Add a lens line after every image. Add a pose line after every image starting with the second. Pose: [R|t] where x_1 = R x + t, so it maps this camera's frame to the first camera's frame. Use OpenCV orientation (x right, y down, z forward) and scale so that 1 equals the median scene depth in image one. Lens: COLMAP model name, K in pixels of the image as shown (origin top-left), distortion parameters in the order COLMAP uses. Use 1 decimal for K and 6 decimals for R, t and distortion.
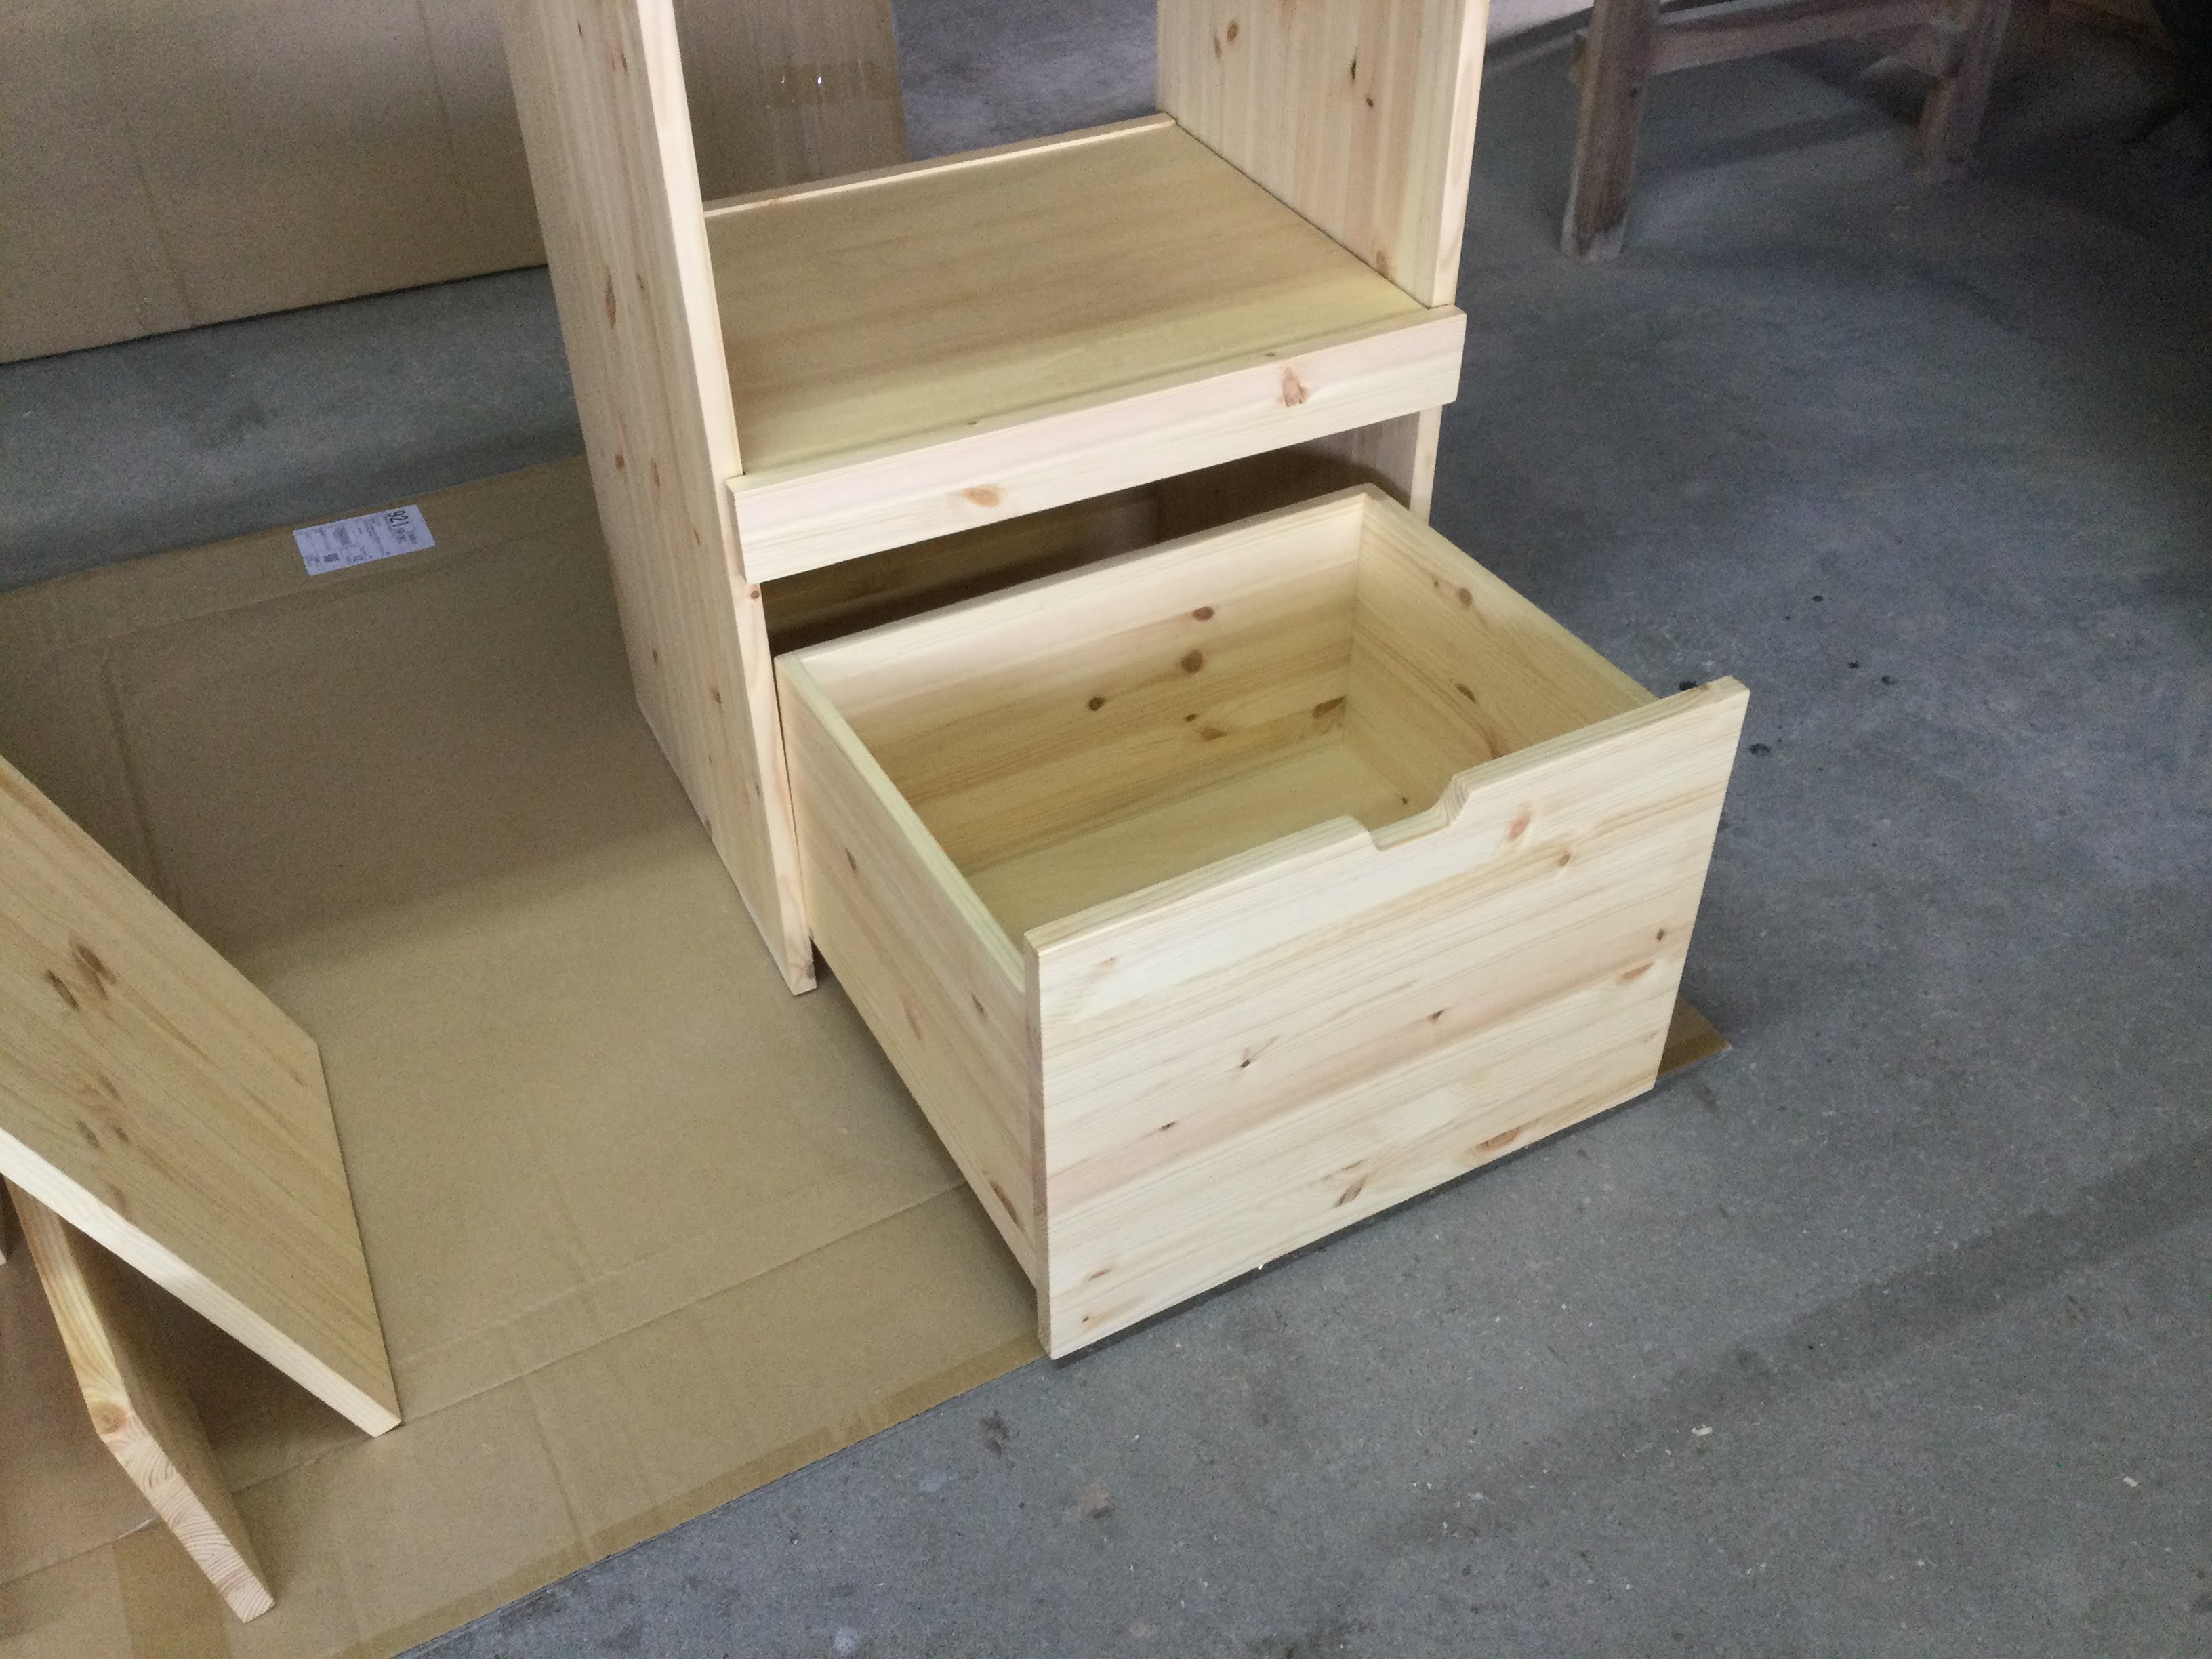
lens RADIAL K [[2046.4, 0, 1106.0], [0, 2046.4, 829.5], [0, 0, 1]] dist [0.096464, -0.195906]
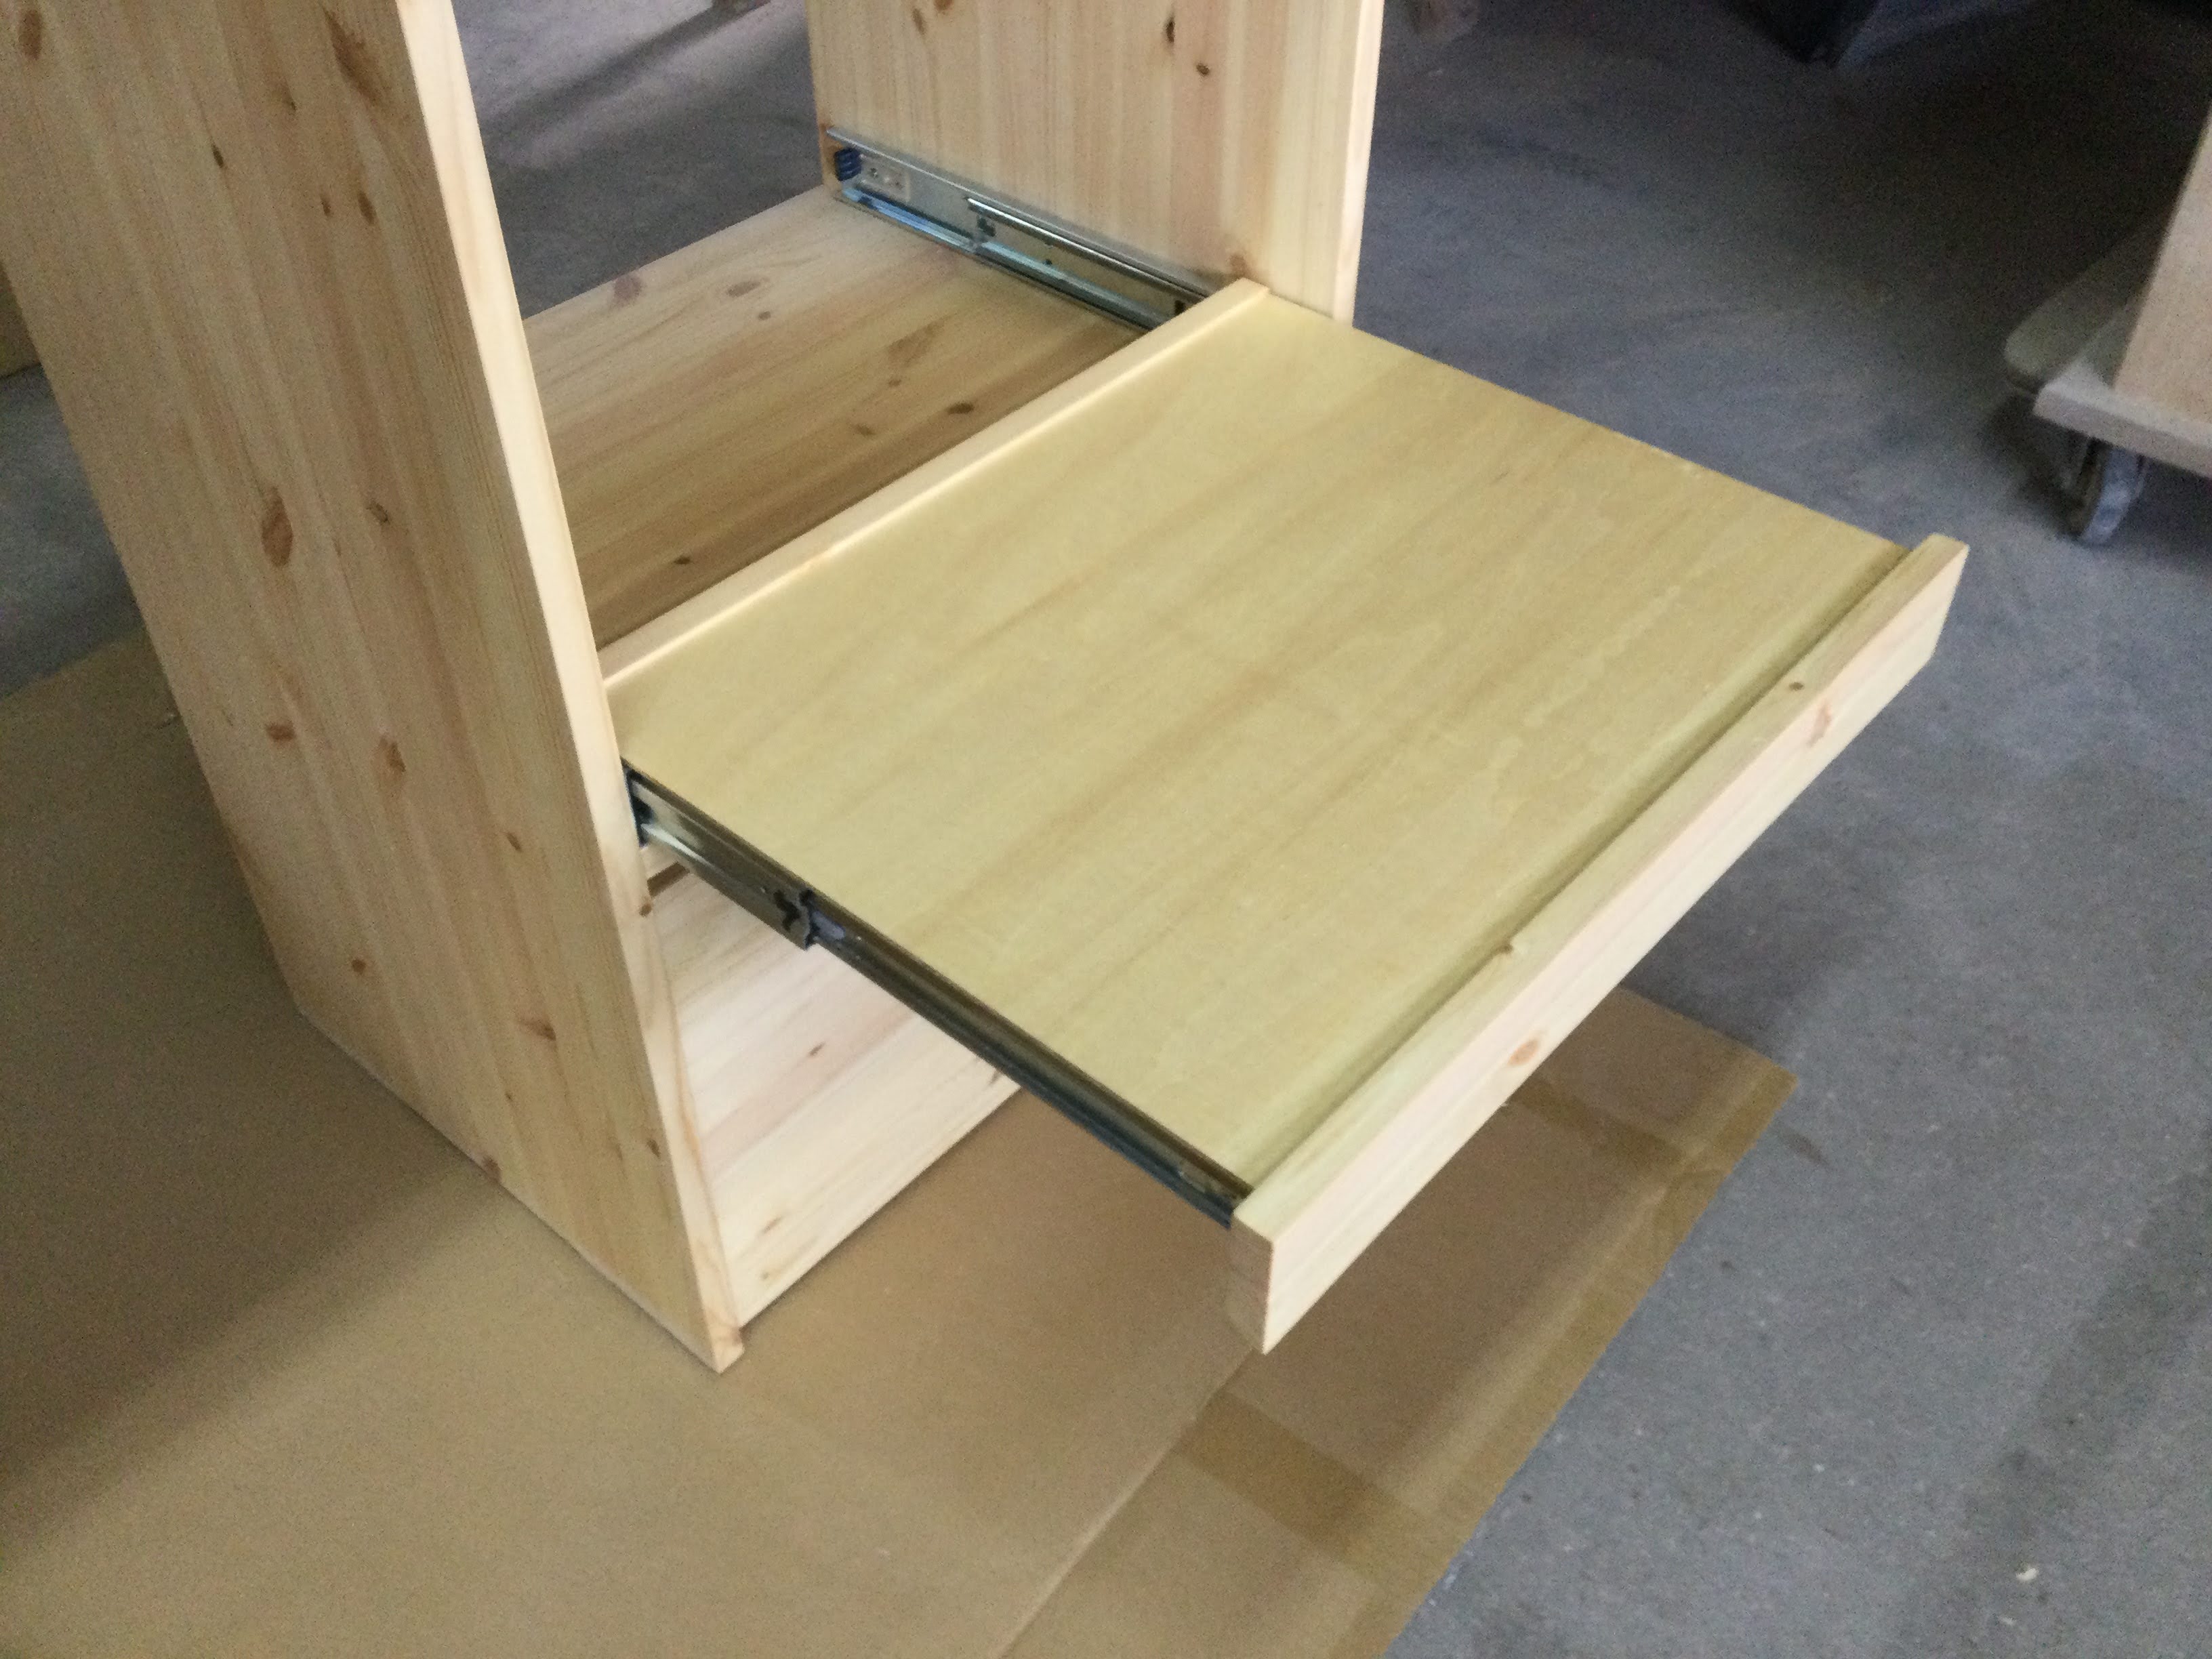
lens RADIAL K [[2046.4, 0, 1106.0], [0, 2046.4, 829.5], [0, 0, 1]] dist [0.096464, -0.195906]
pose [[0.922711, -0.256106, 0.288120, -0.198247], [0.242743, 0.966633, 0.081838, -0.143933], [-0.299466, -0.005573, 0.954091, 0.259578]]
